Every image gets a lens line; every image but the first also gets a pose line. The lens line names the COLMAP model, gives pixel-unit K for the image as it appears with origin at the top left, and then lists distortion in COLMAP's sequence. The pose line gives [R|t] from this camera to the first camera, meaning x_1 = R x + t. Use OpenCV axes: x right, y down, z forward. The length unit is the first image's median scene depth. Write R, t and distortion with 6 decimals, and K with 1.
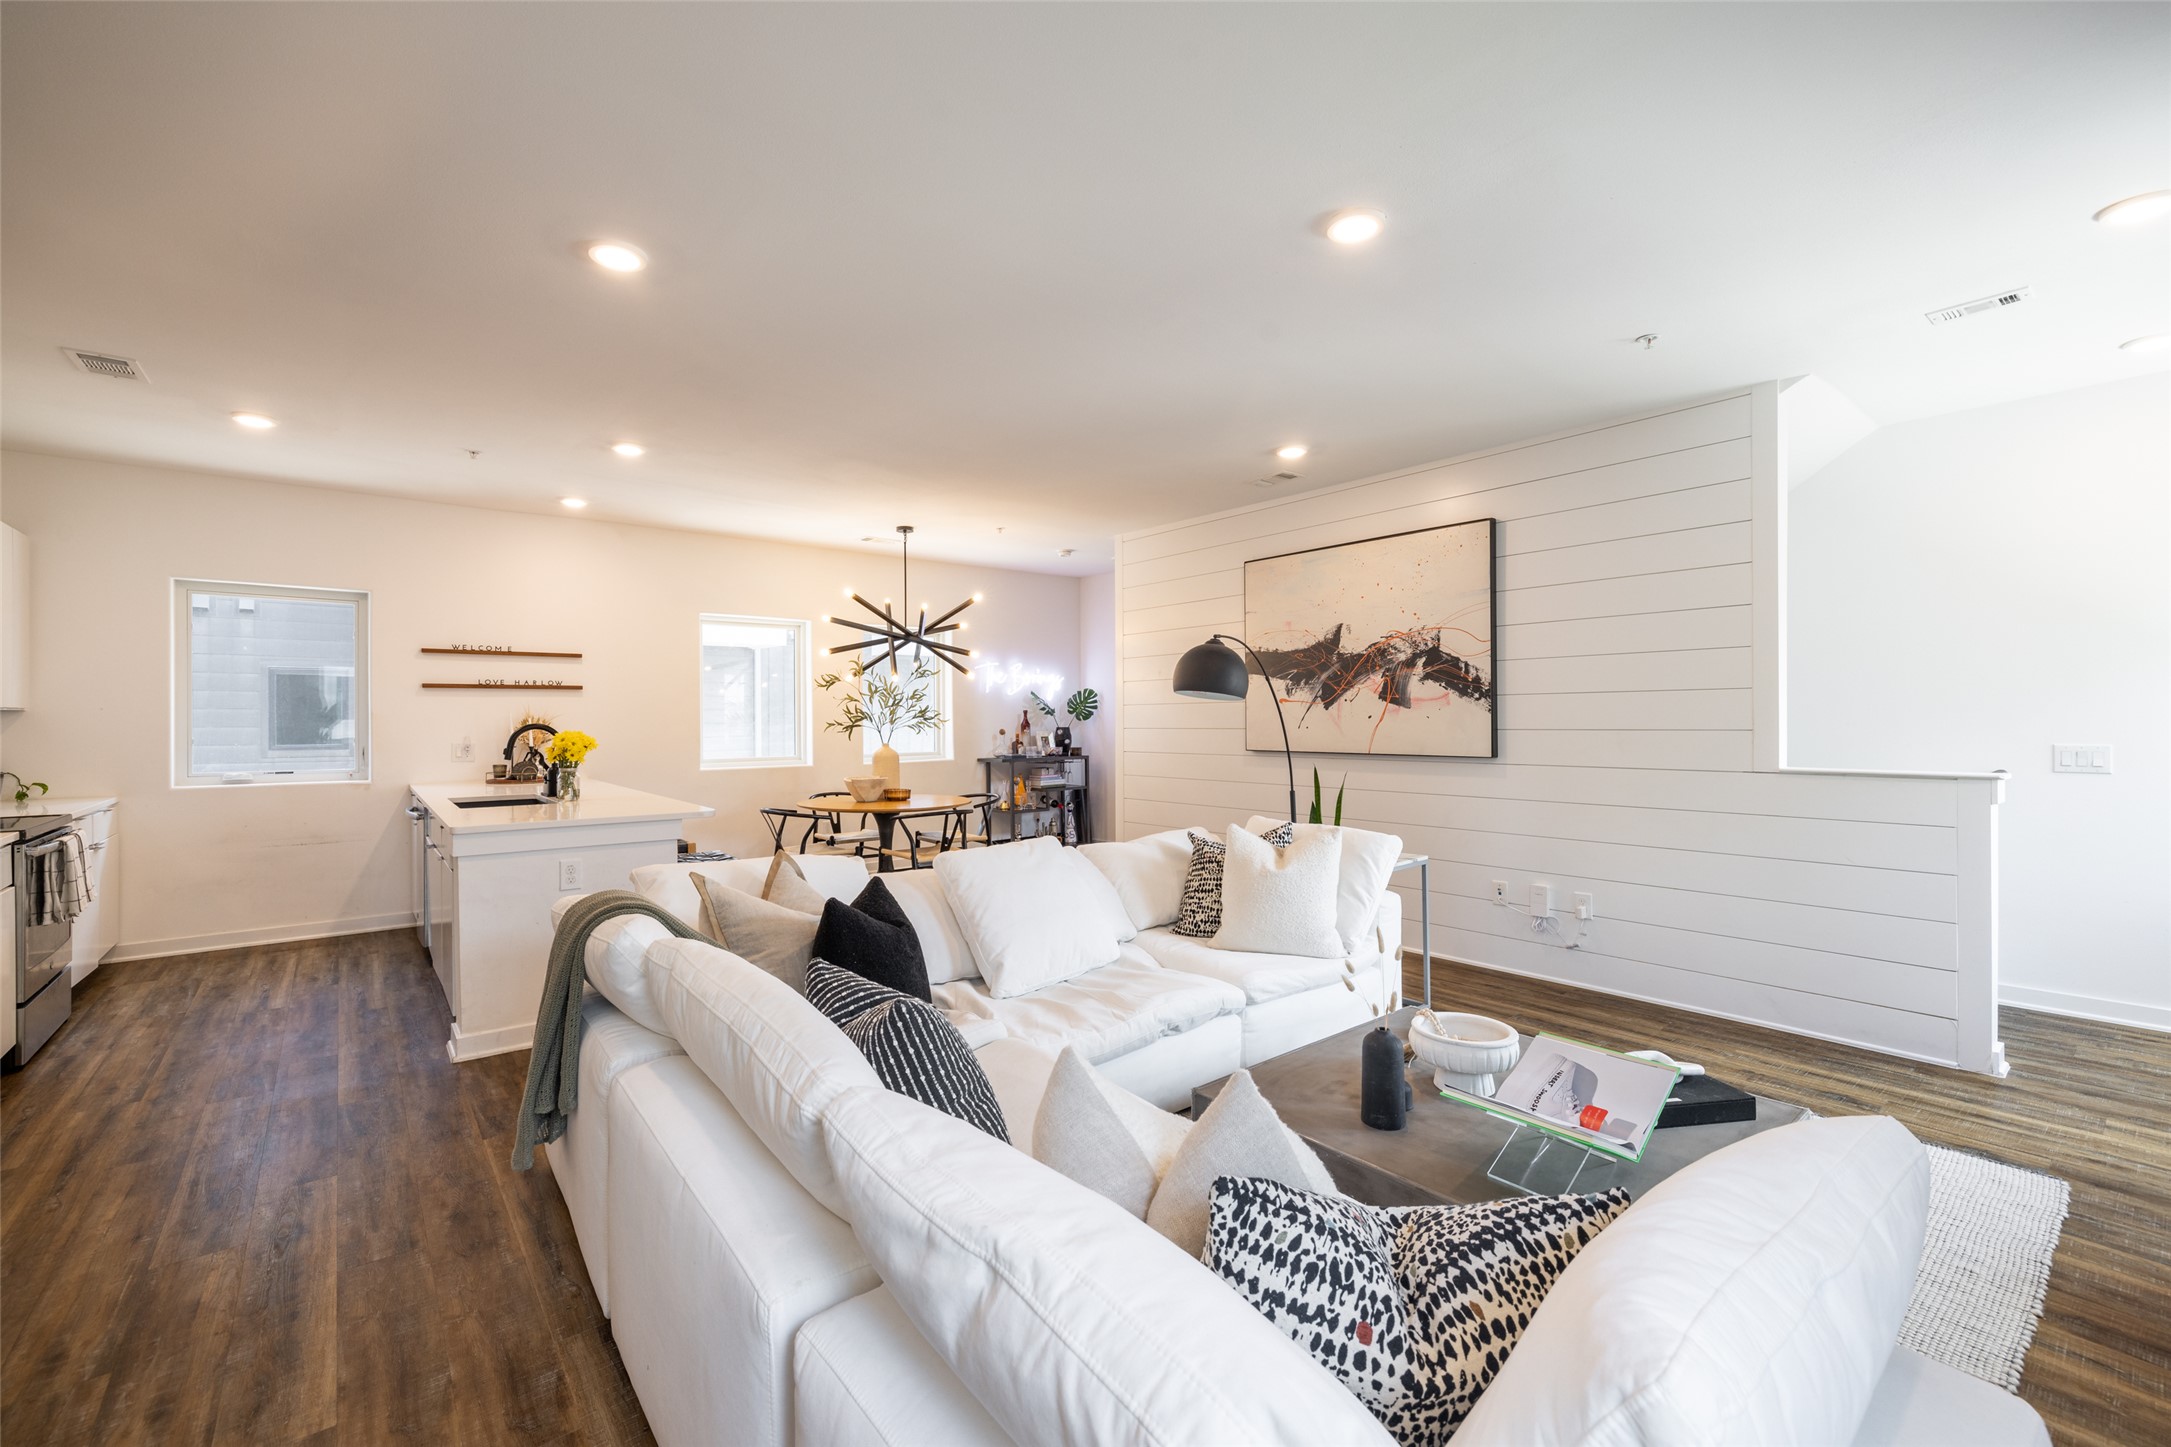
lens RADIAL K [[916.6, 0, 1080.4], [0, 916.6, 720.6], [0, 0, 1]] dist [0.001141, -0.000305]
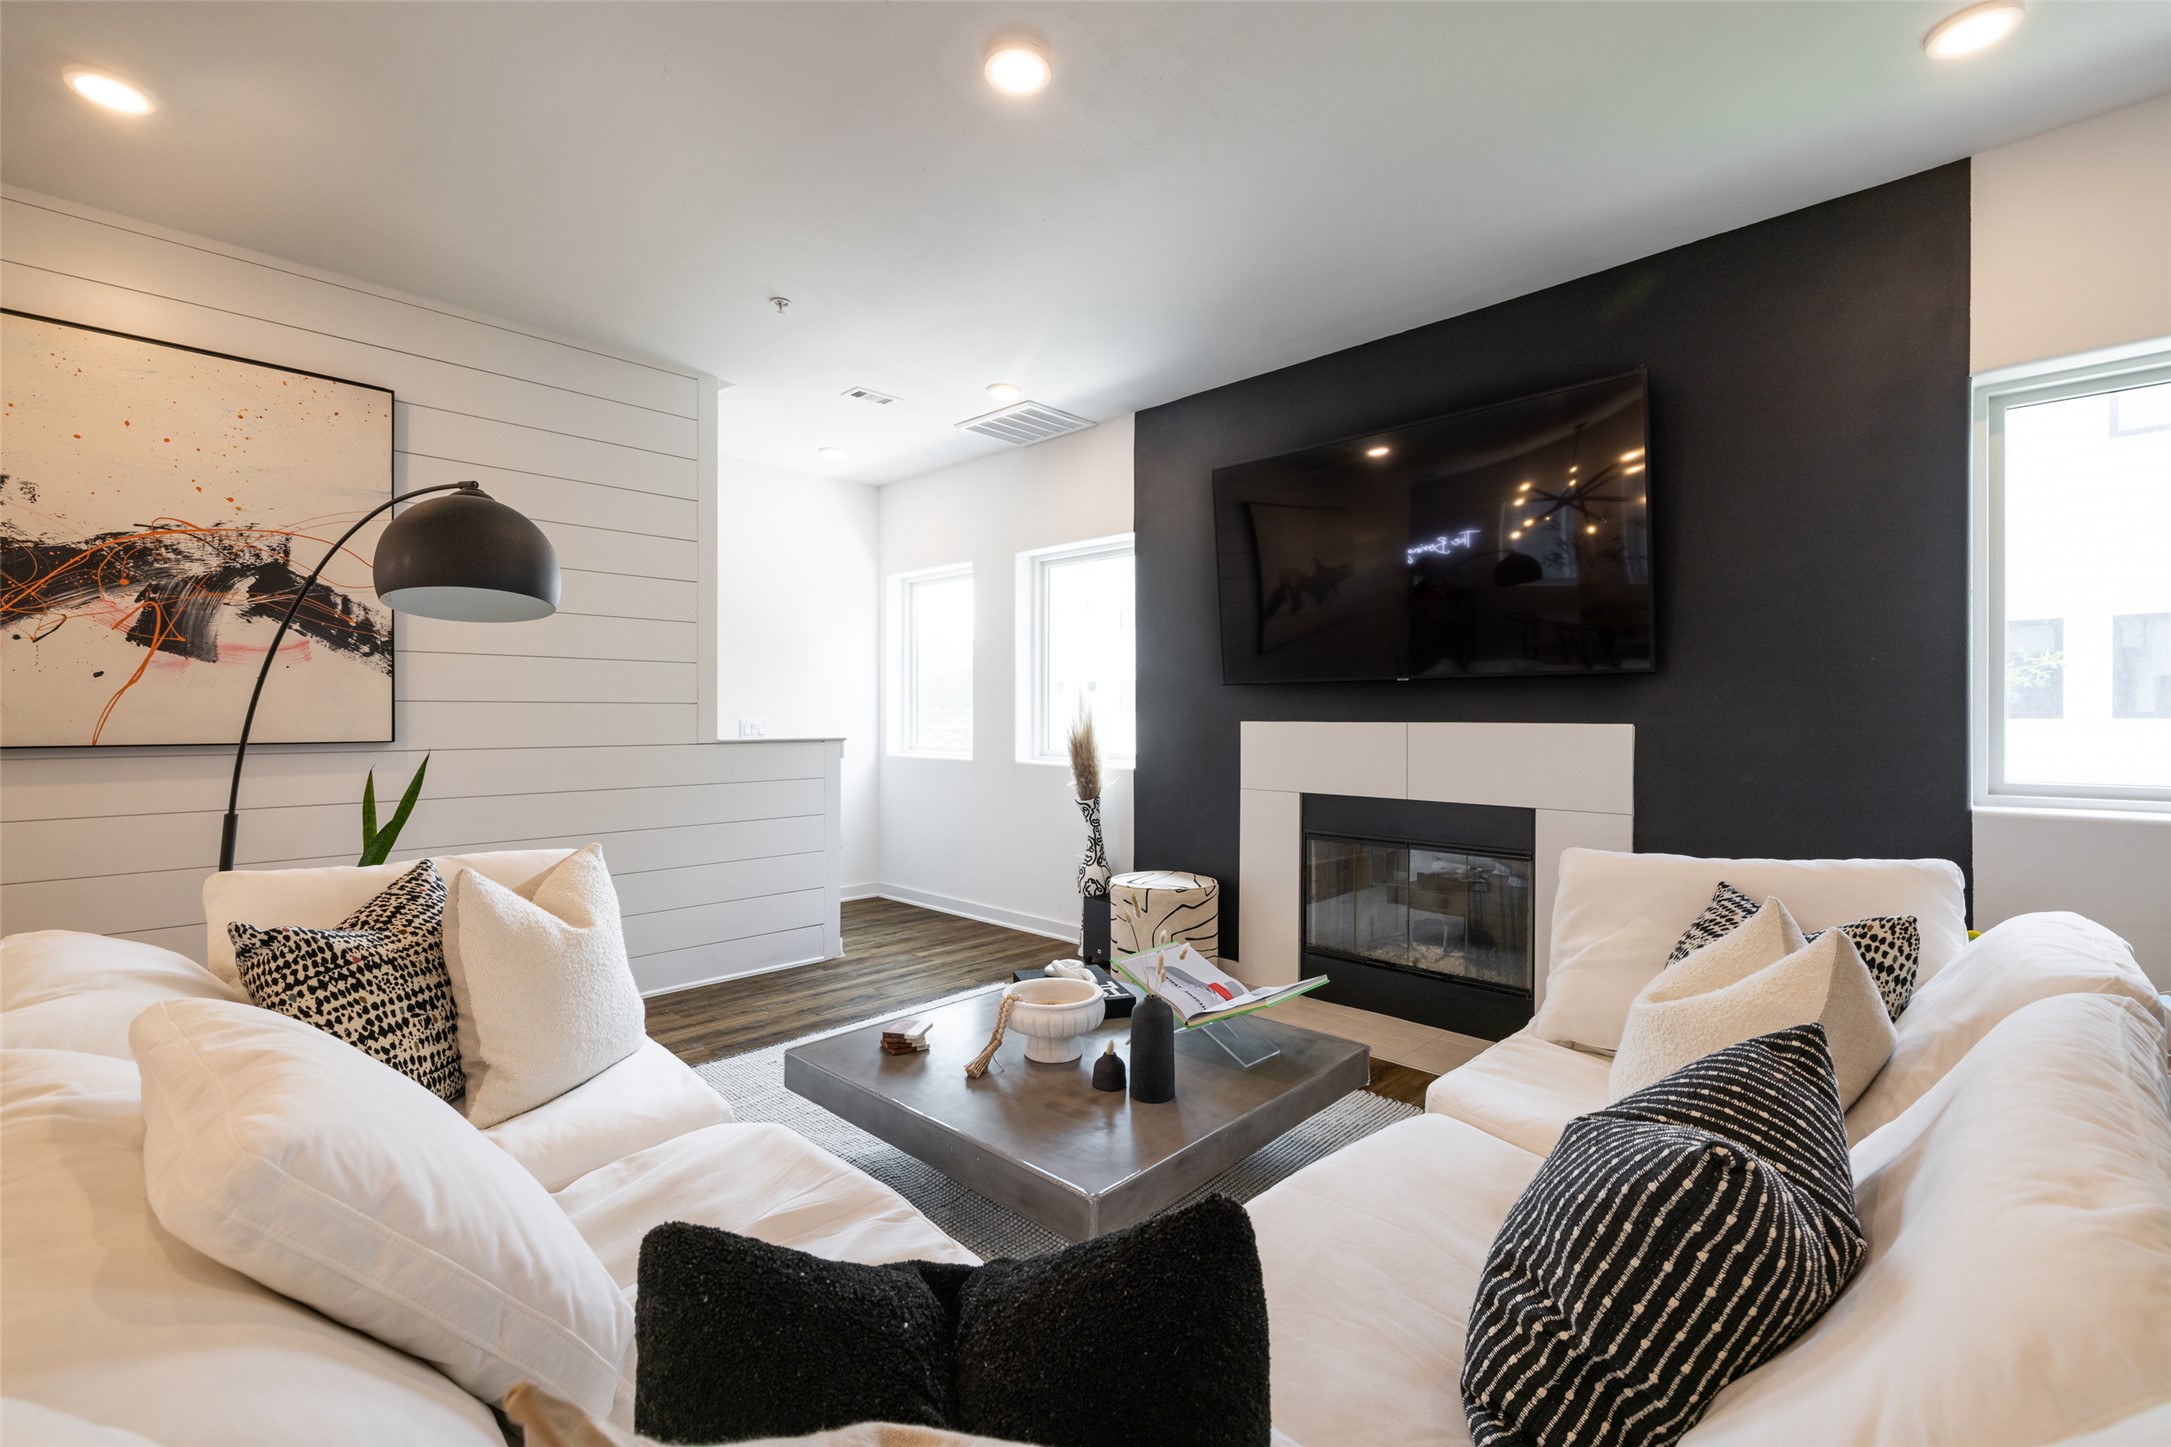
lens RADIAL K [[916.6, 0, 1072.9], [0, 916.6, 721.6], [0, 0, 1]] dist [0.001141, -0.000305]
pose [[-0.109491, 0.002187, 0.993985, -0.249854], [0.003359, 0.999993, -0.001830, 0.024860], [-0.993982, 0.003138, -0.109498, 0.499351]]
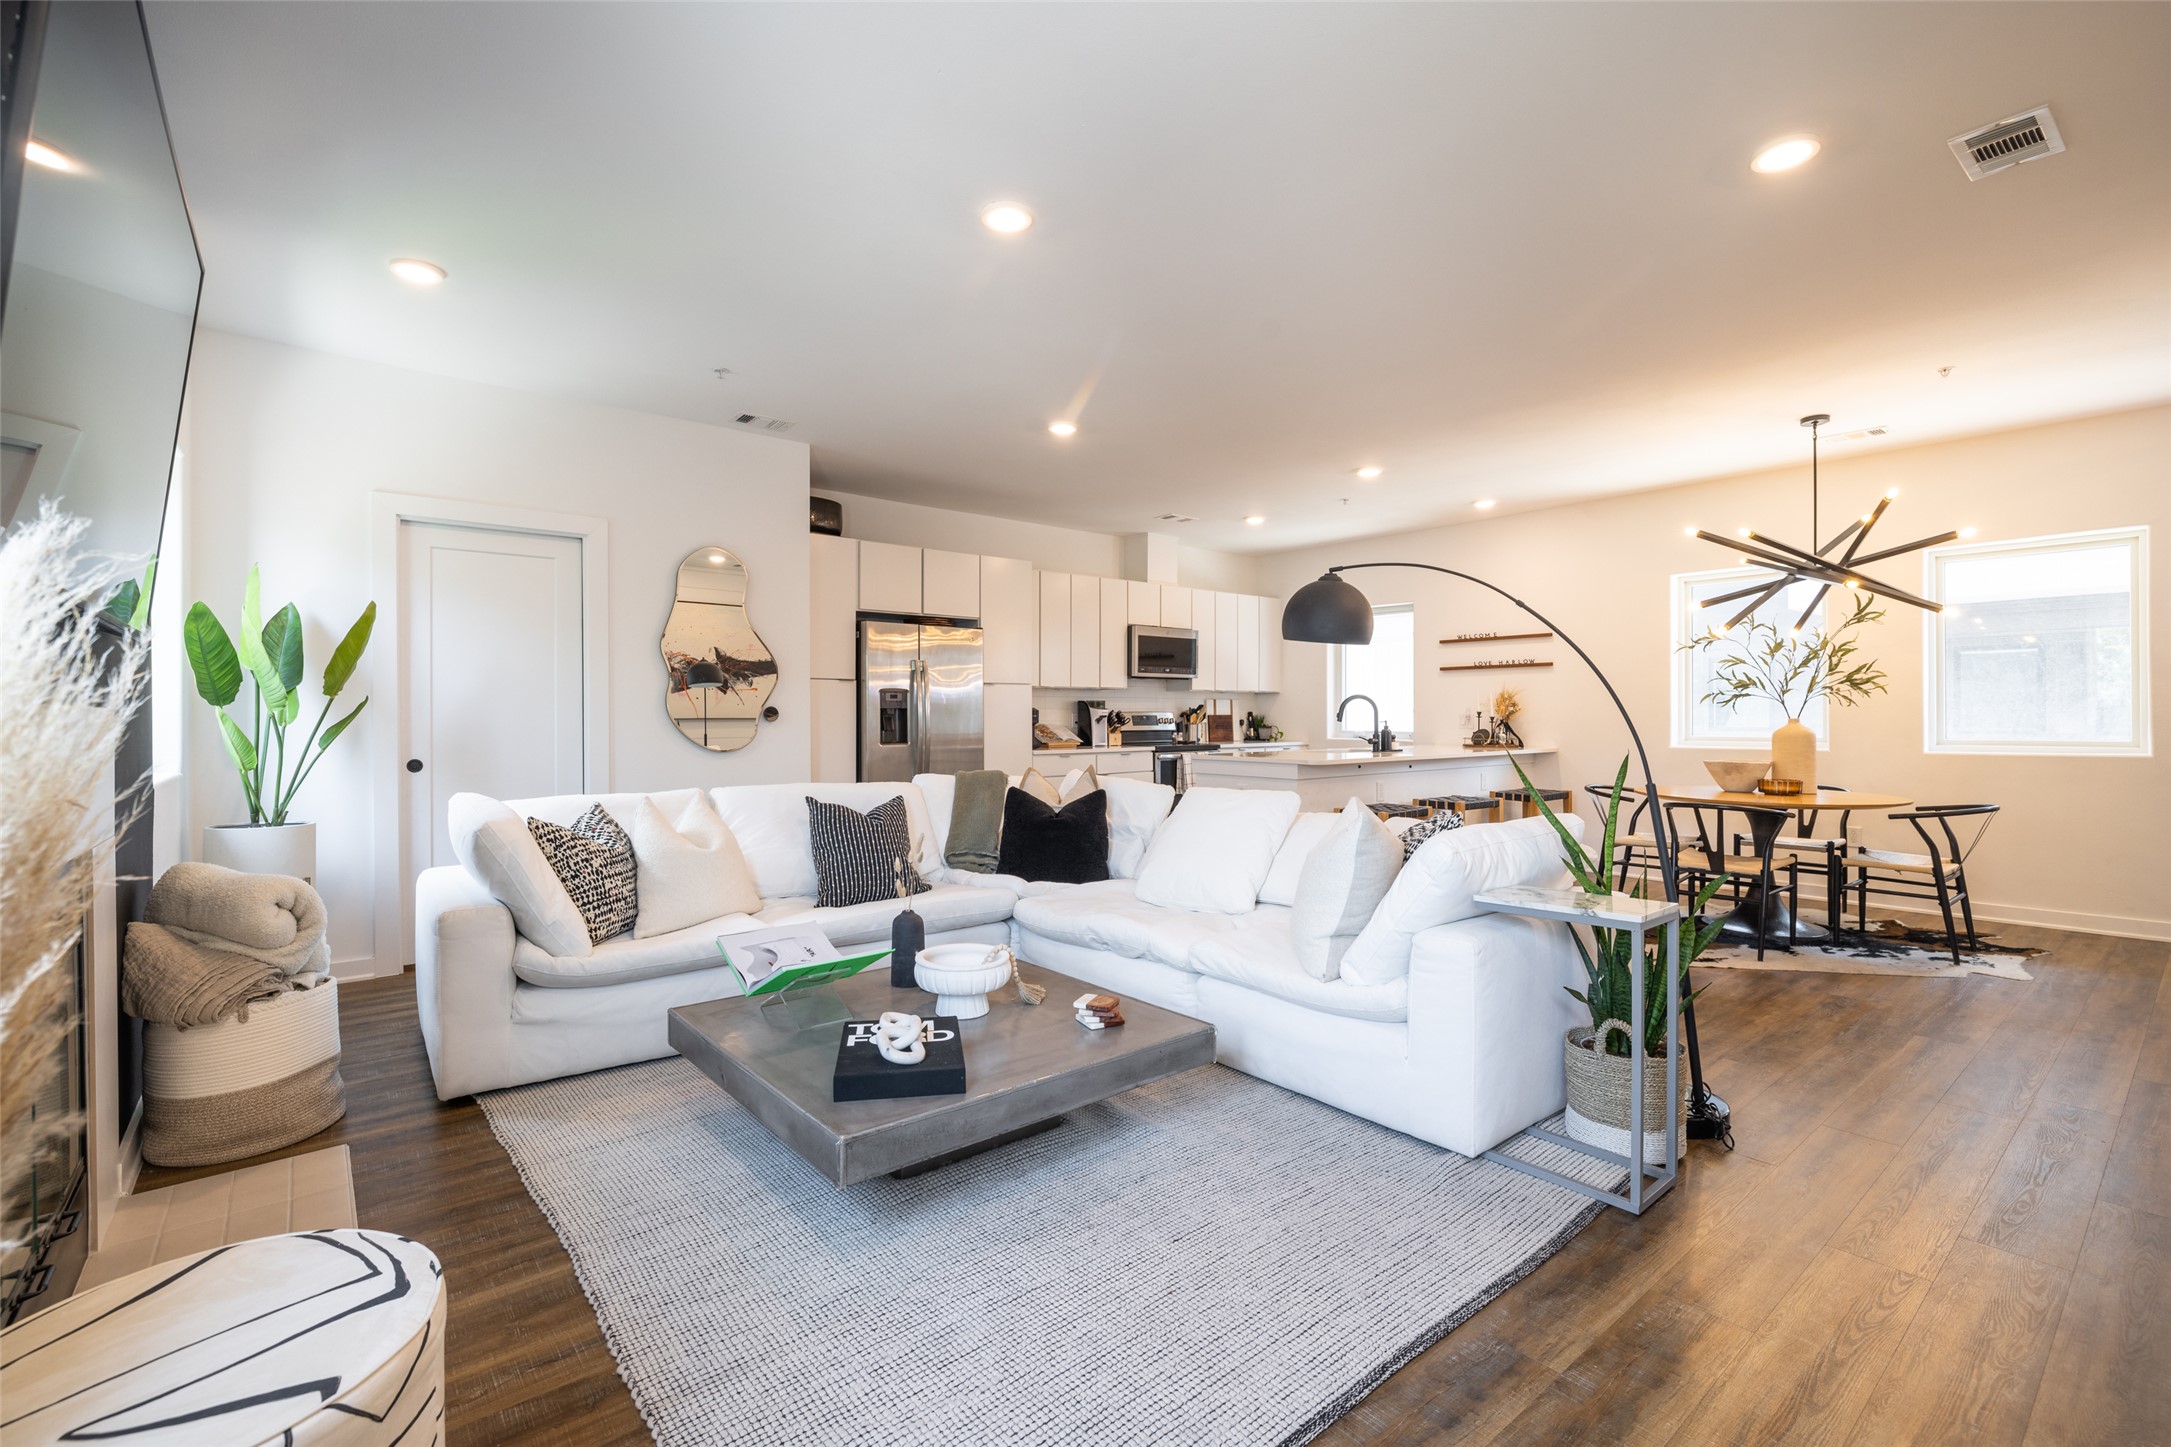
lens RADIAL K [[960.0, 0, 1079.2], [0, 960.0, 722.7], [0, 0, 1]] dist [0.002115, 0.000044]
pose [[0.006578, 0.009933, -0.999929, 0.695766], [-0.003234, 0.999946, 0.009912, 0.028154], [0.999973, 0.003168, 0.006610, 0.514927]]
